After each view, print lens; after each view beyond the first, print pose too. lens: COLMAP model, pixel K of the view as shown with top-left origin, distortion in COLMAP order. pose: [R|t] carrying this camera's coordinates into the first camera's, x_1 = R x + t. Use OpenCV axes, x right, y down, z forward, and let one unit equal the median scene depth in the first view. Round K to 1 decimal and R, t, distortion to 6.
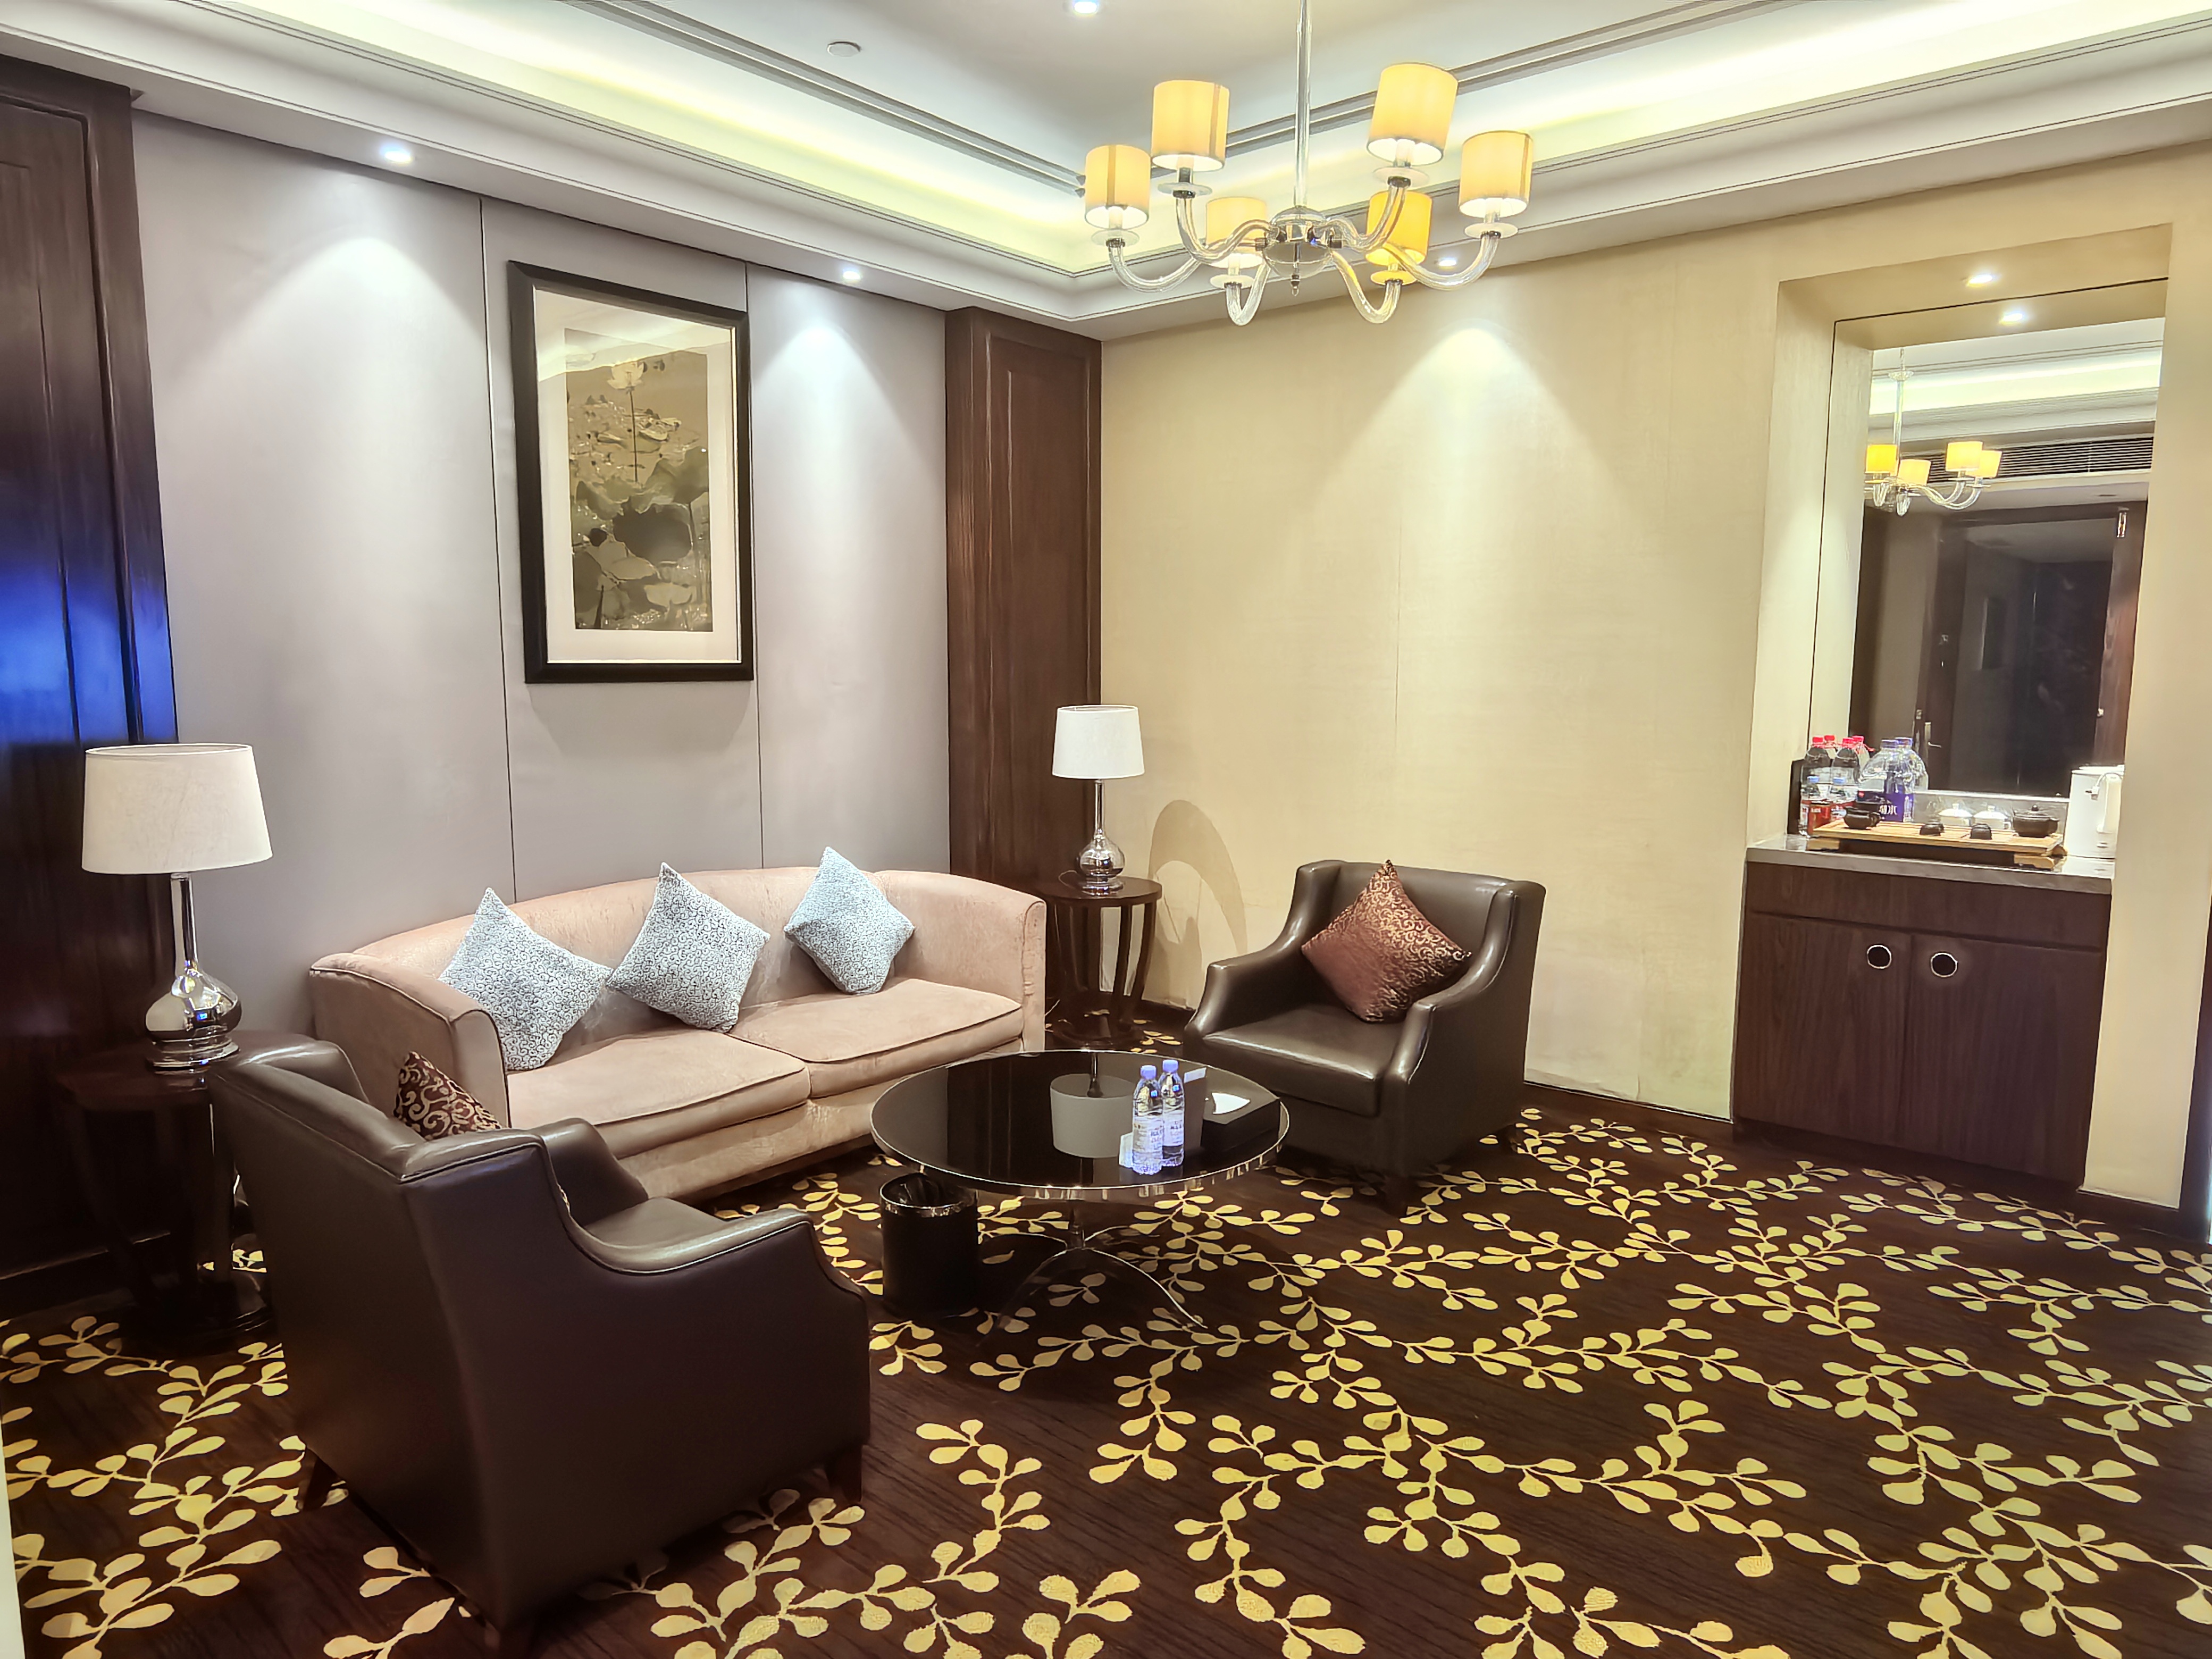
lens RADIAL K [[1400.8, 0, 1106.7], [0, 1400.8, 851.6], [0, 0, 1]] dist [-0.018149, -0.001498]
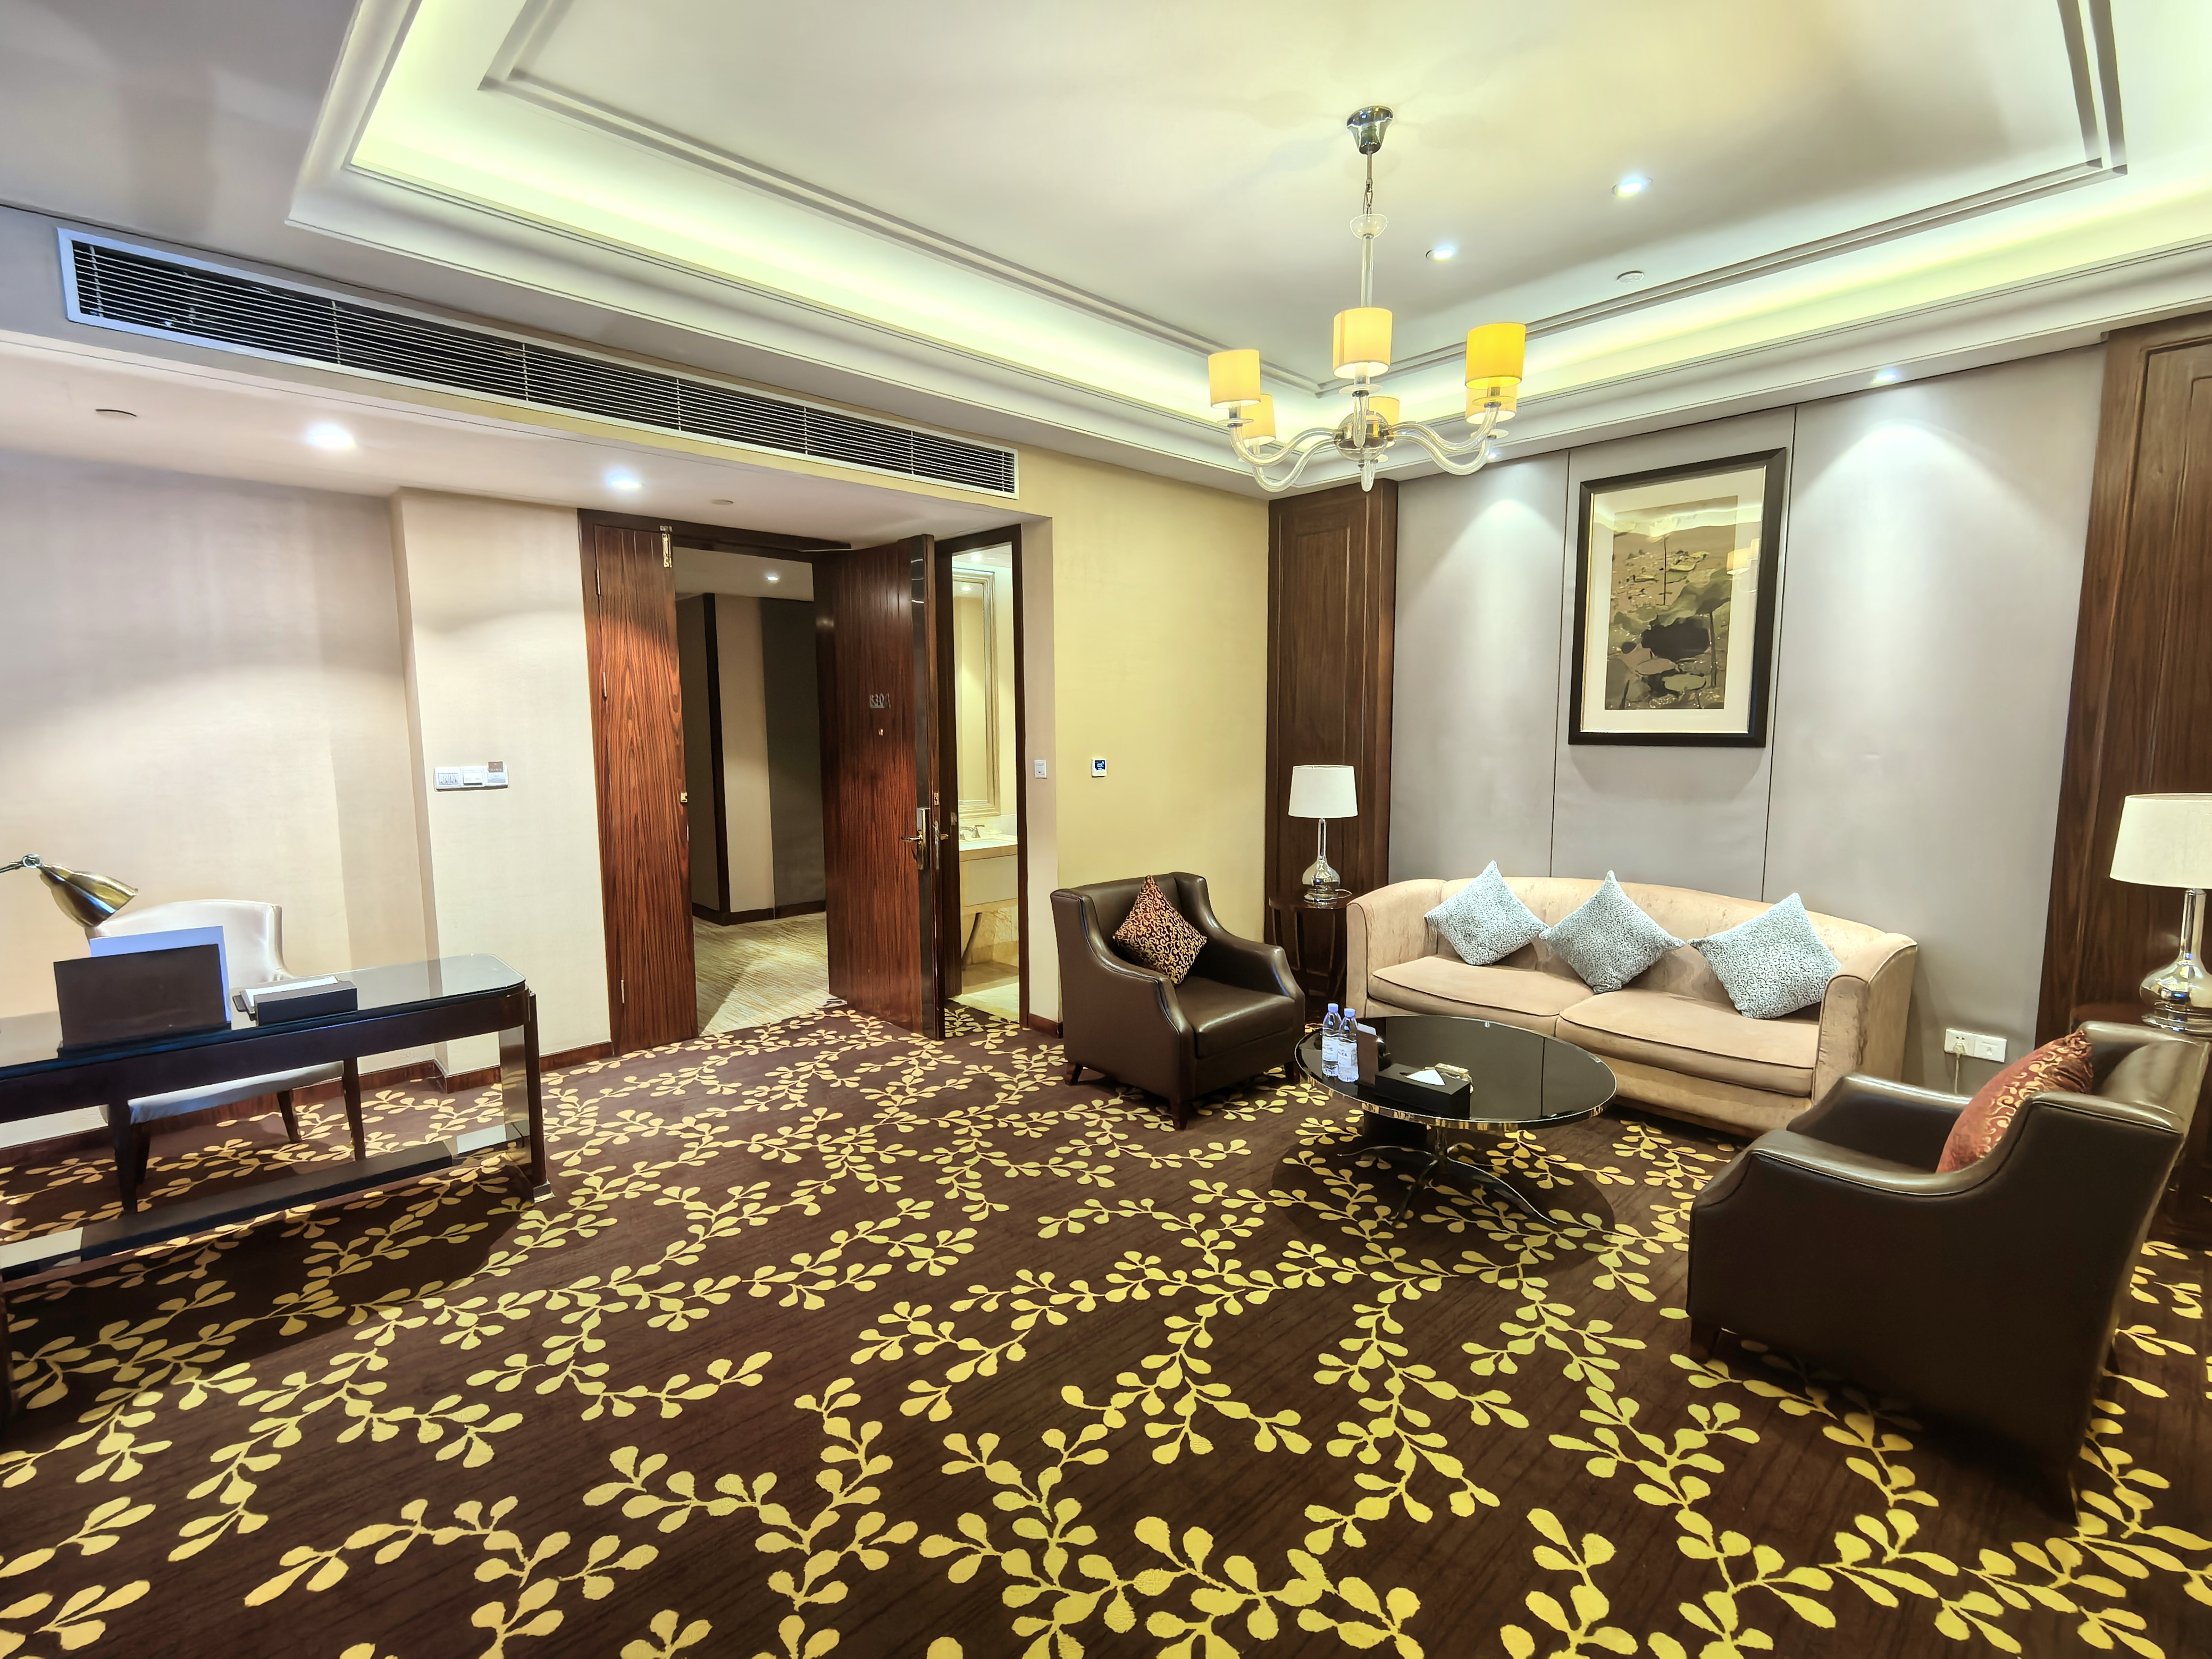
lens RADIAL K [[1005.9, 0, 1117.8], [0, 1005.9, 824.6], [0, 0, 1]] dist [0.025307, -0.002852]
pose [[-0.094261, 0.108459, -0.989622, 1.040486], [-0.129466, 0.984271, 0.120205, -0.132029], [0.987093, 0.139453, -0.078736, 0.770795]]
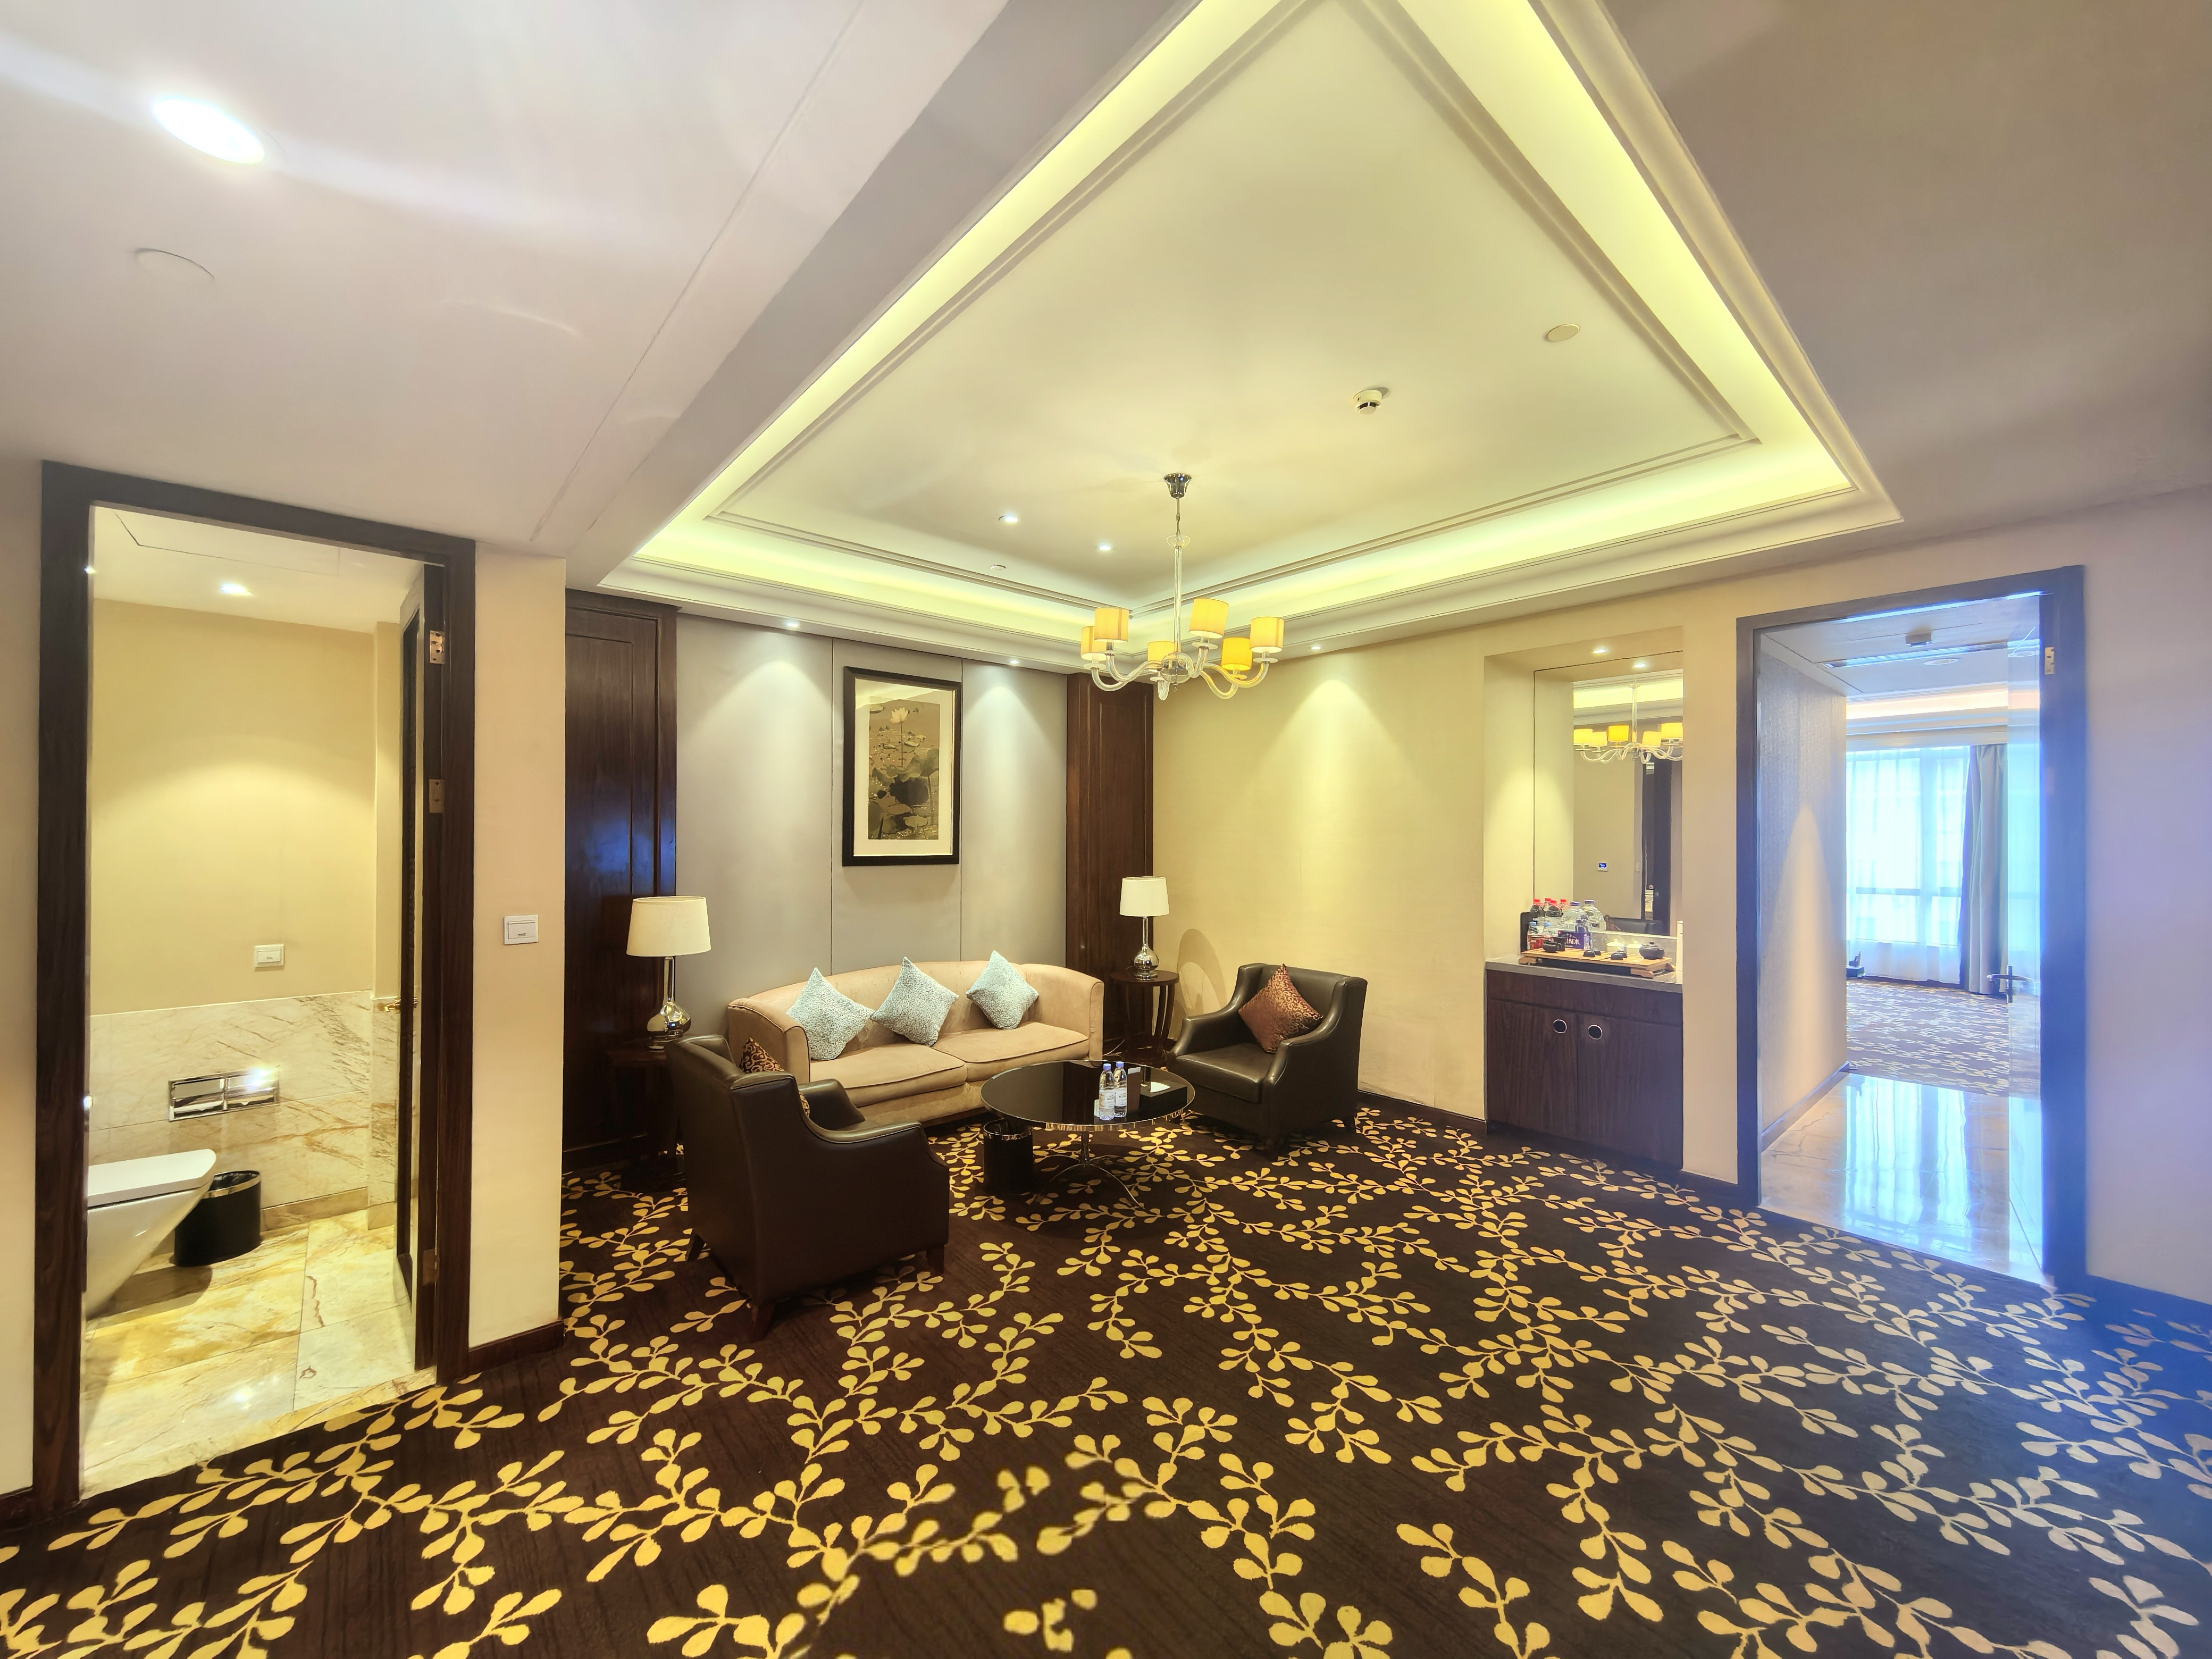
lens RADIAL K [[861.4, 0, 1111.7], [0, 861.4, 841.1], [0, 0, 1]] dist [0.010365, -0.003647]
pose [[0.989182, 0.002295, -0.146672, 0.200719], [-0.021785, 0.991088, -0.131413, -0.000817], [0.145064, 0.133187, 0.980417, -0.228632]]
